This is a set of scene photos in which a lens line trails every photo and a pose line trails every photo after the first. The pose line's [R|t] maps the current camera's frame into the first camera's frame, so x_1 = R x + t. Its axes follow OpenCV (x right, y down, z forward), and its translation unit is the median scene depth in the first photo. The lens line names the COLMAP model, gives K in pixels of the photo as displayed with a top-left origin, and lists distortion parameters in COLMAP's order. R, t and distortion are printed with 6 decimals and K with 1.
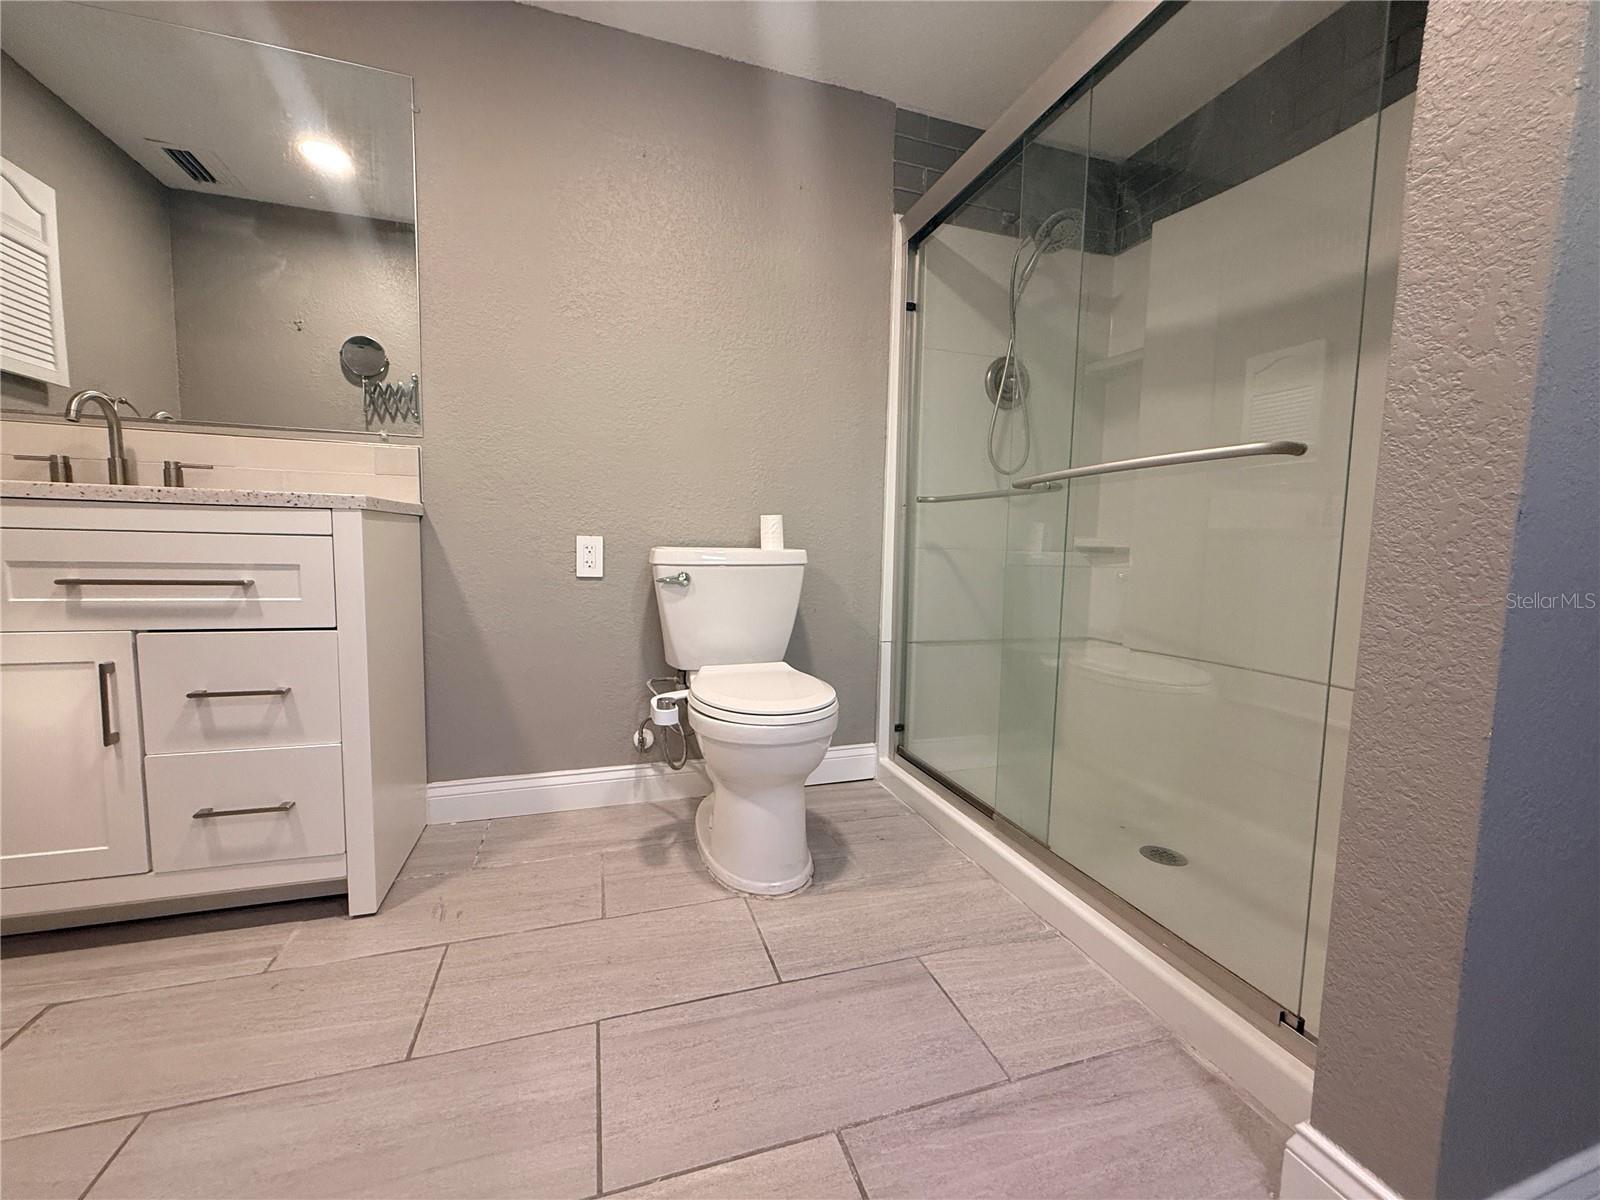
lens RADIAL K [[635.5, 0, 797.3], [0, 635.5, 598.6], [0, 0, 1]] dist [-0.000818, -0.000178]
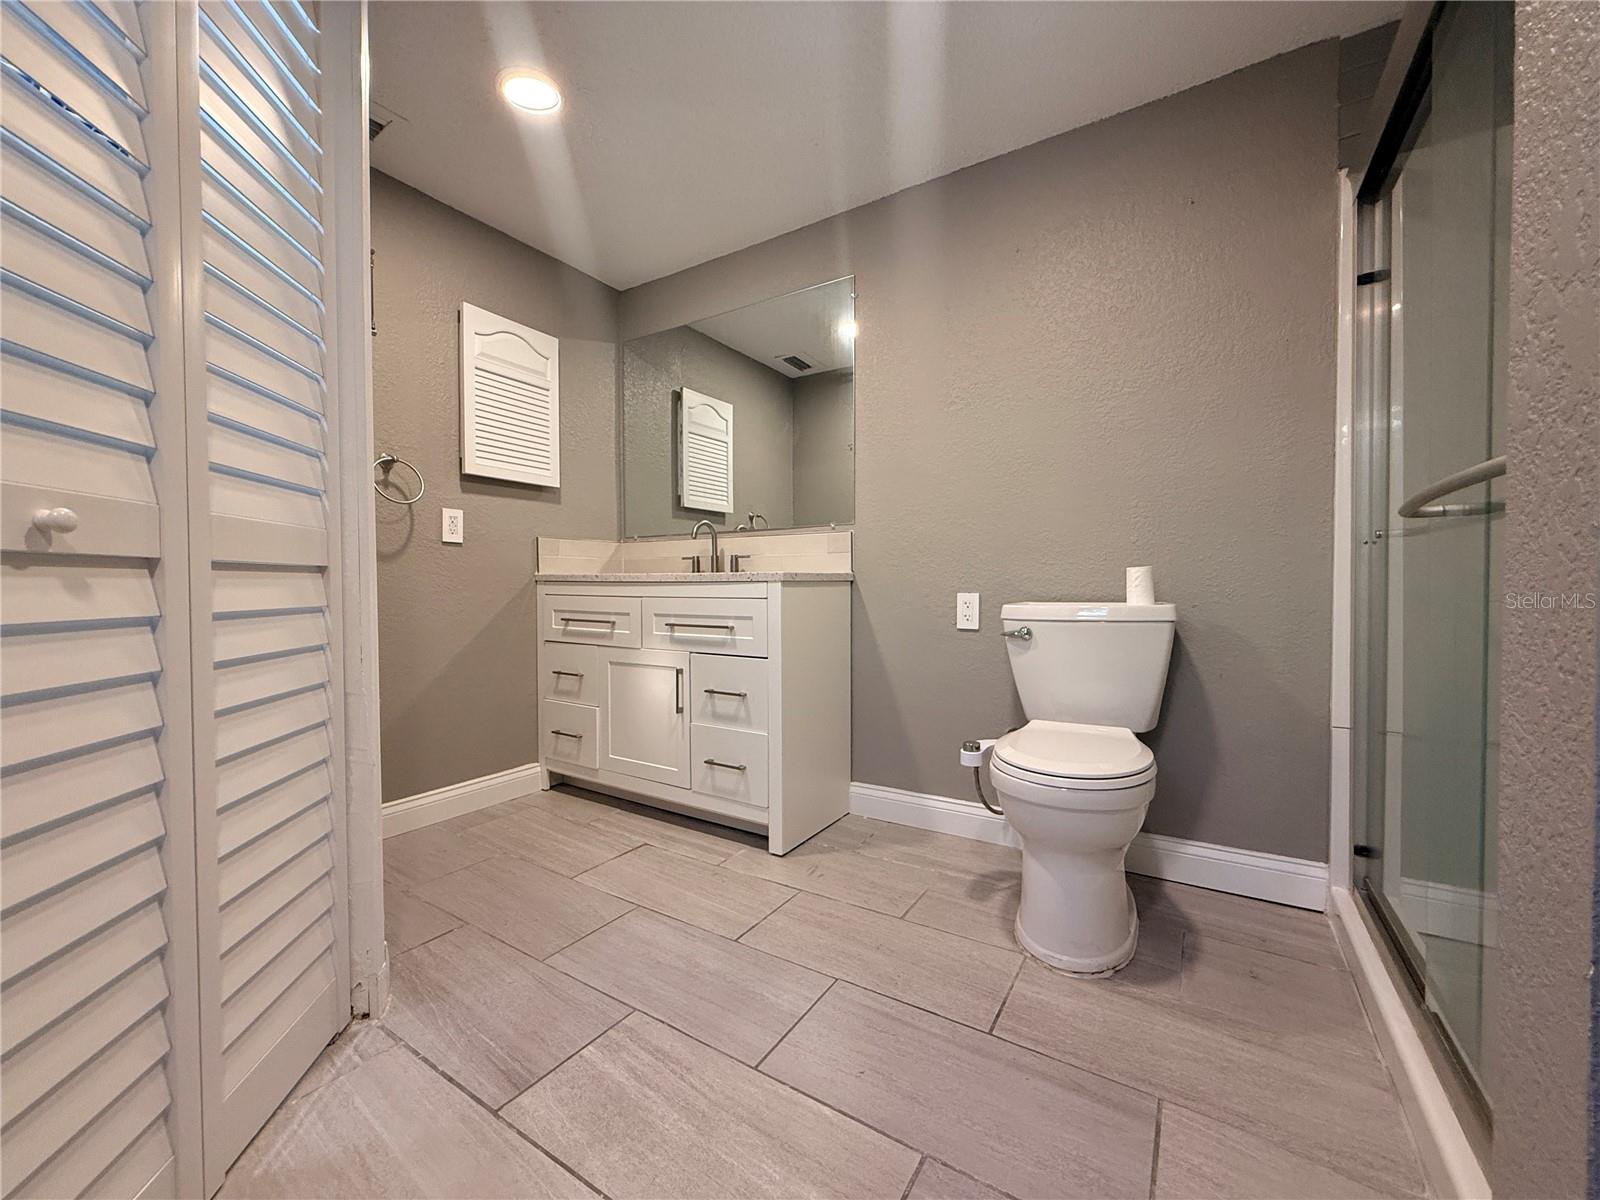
lens RADIAL K [[635.5, 0, 797.3], [0, 635.5, 598.6], [0, 0, 1]] dist [-0.000818, -0.000178]
pose [[0.637868, -0.010452, -0.770075, 0.459497], [-0.049165, 0.997316, -0.054260, -0.015184], [0.768575, 0.072471, 0.635642, 0.054655]]
